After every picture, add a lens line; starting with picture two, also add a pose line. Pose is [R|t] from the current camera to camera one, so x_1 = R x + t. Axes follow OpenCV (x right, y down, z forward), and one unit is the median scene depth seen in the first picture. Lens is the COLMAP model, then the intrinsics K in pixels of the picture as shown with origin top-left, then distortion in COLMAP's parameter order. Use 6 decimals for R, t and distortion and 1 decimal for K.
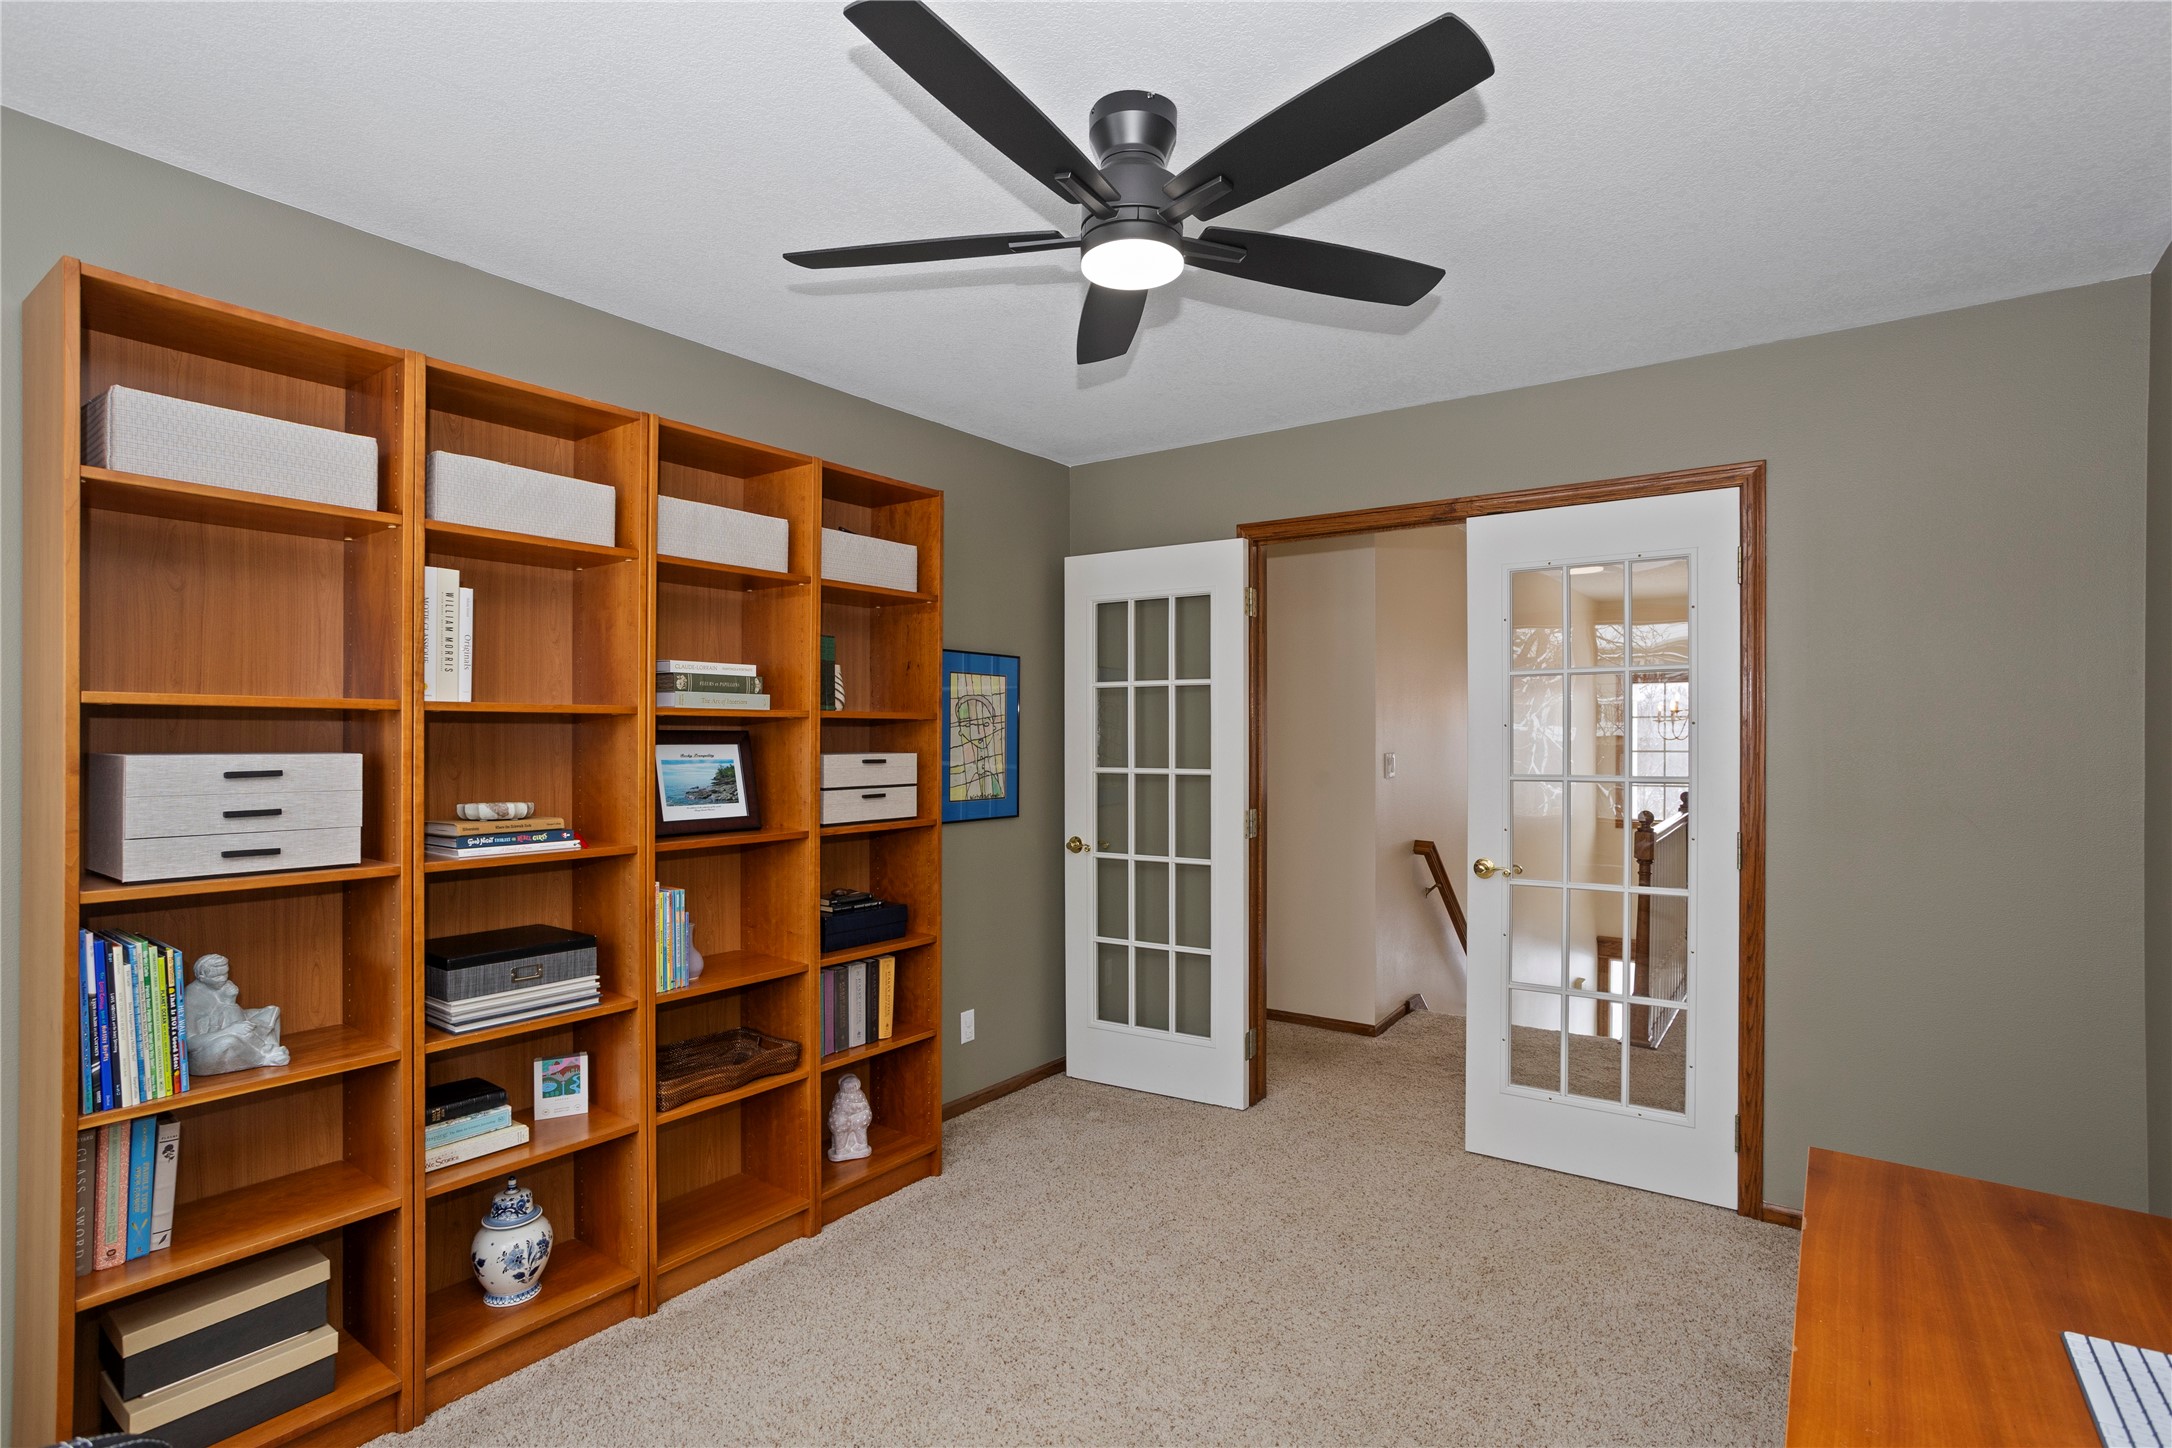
lens RADIAL K [[1052.4, 0, 1086.9], [0, 1052.4, 732.5], [0, 0, 1]] dist [-0.005744, 0.004056]
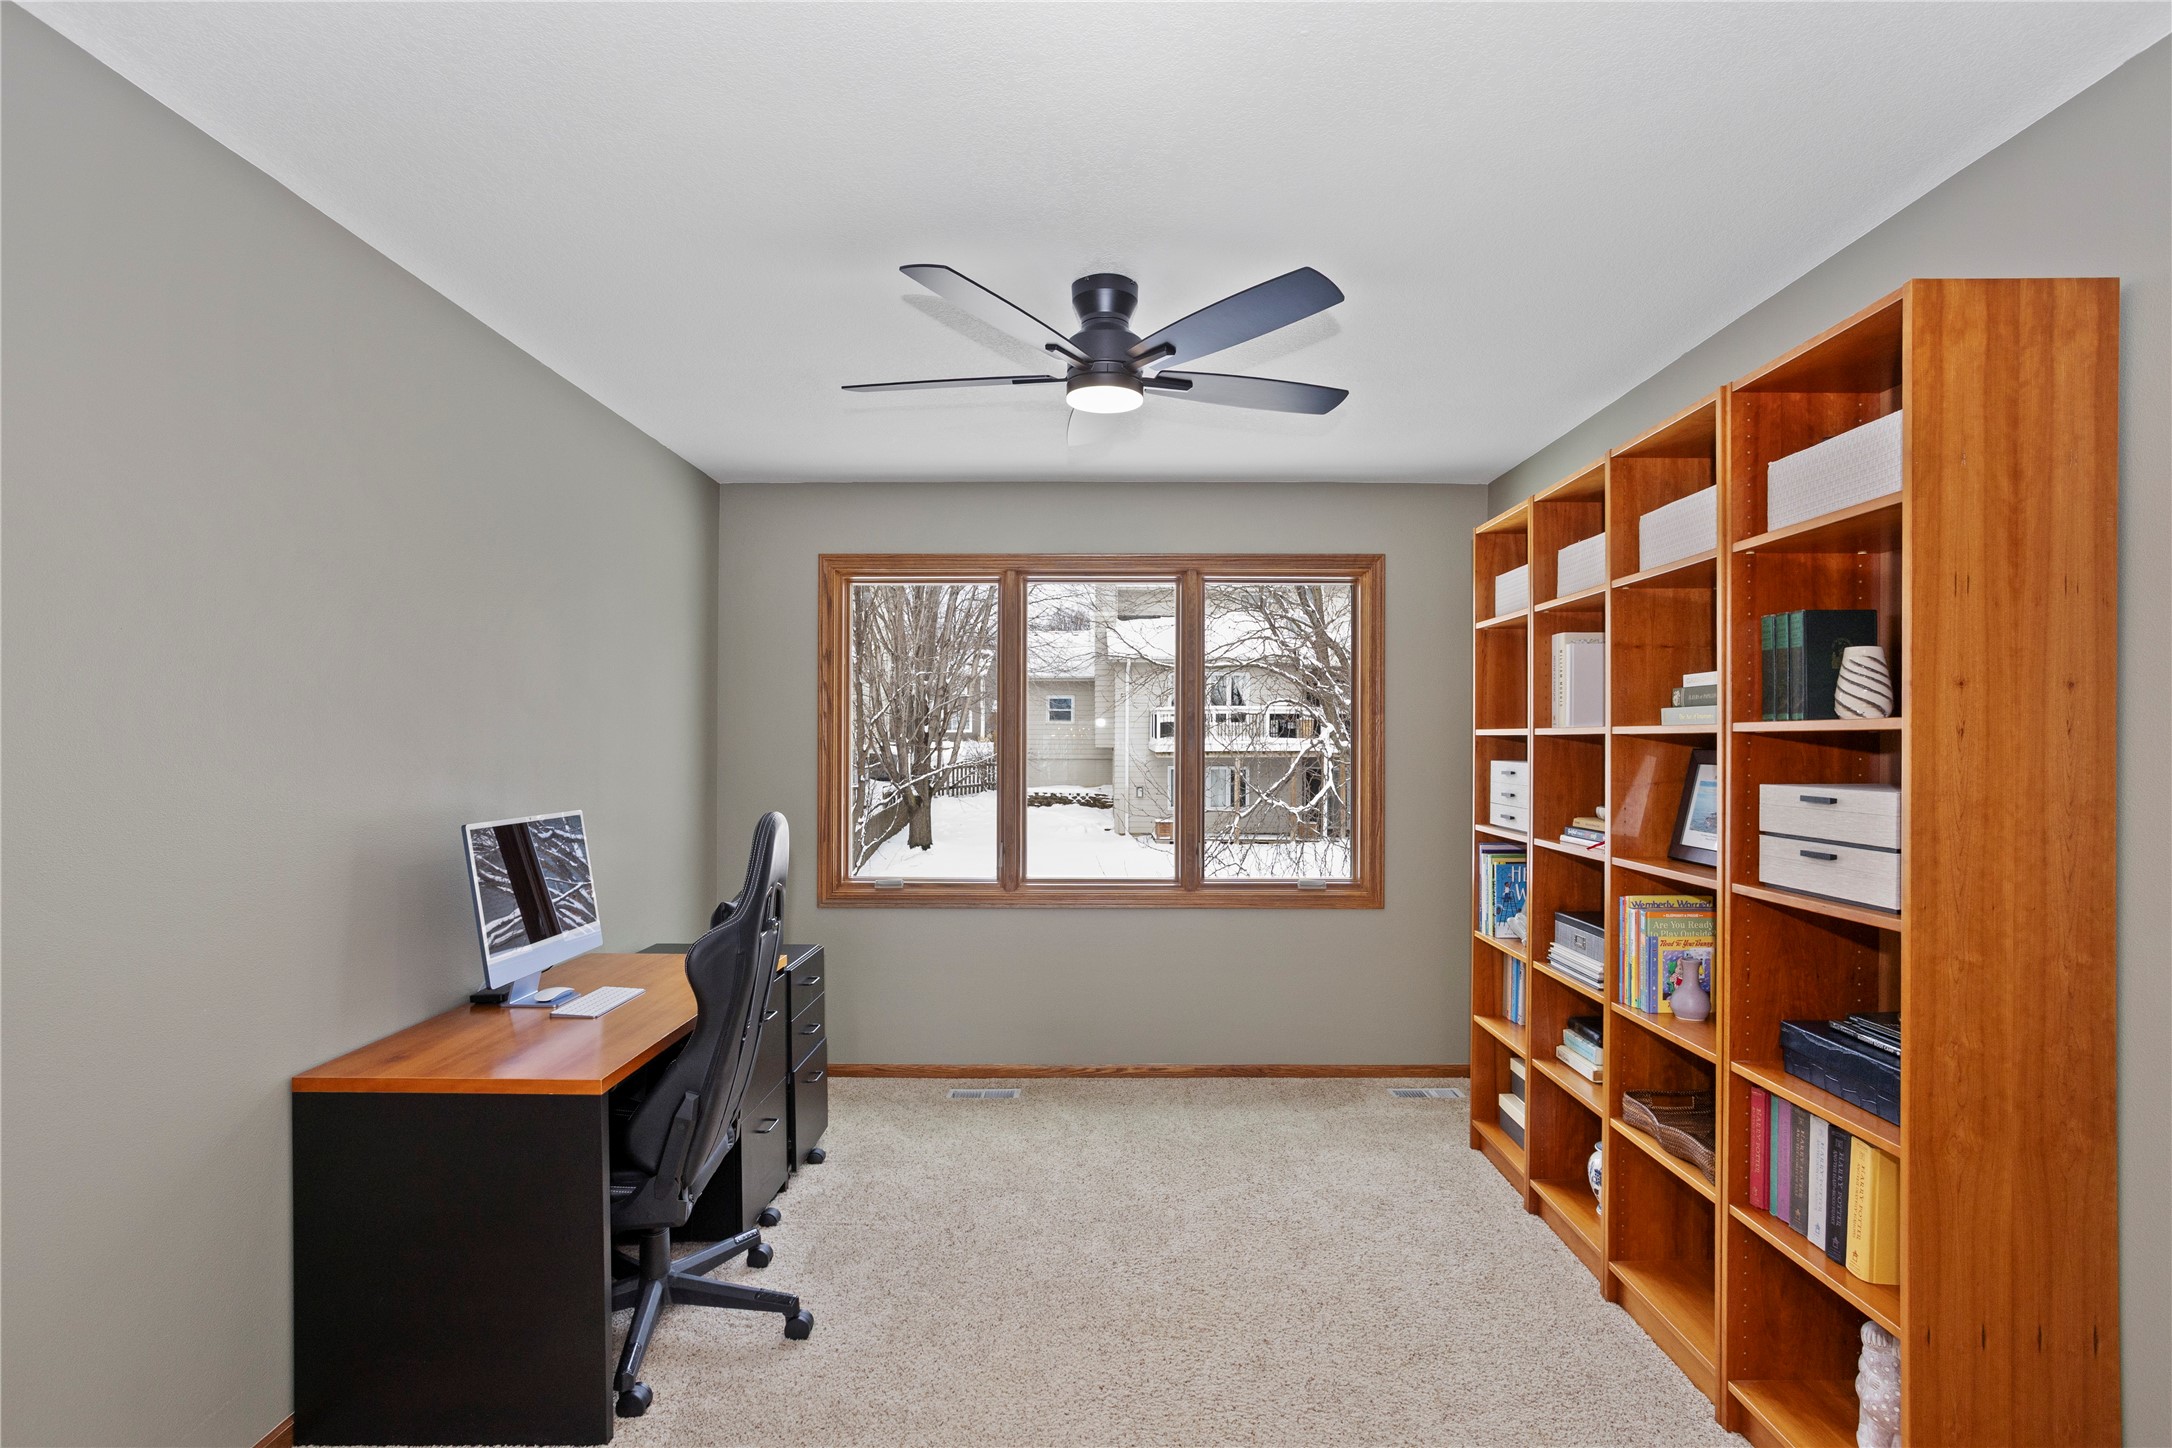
lens RADIAL K [[1052.4, 0, 1086.2], [0, 1052.4, 735.1], [0, 0, 1]] dist [-0.005744, 0.004056]
pose [[-0.822804, -0.012349, -0.568191, 0.501452], [-0.006998, 0.999908, -0.011599, -0.000446], [0.568282, -0.005568, -0.822815, 1.256790]]
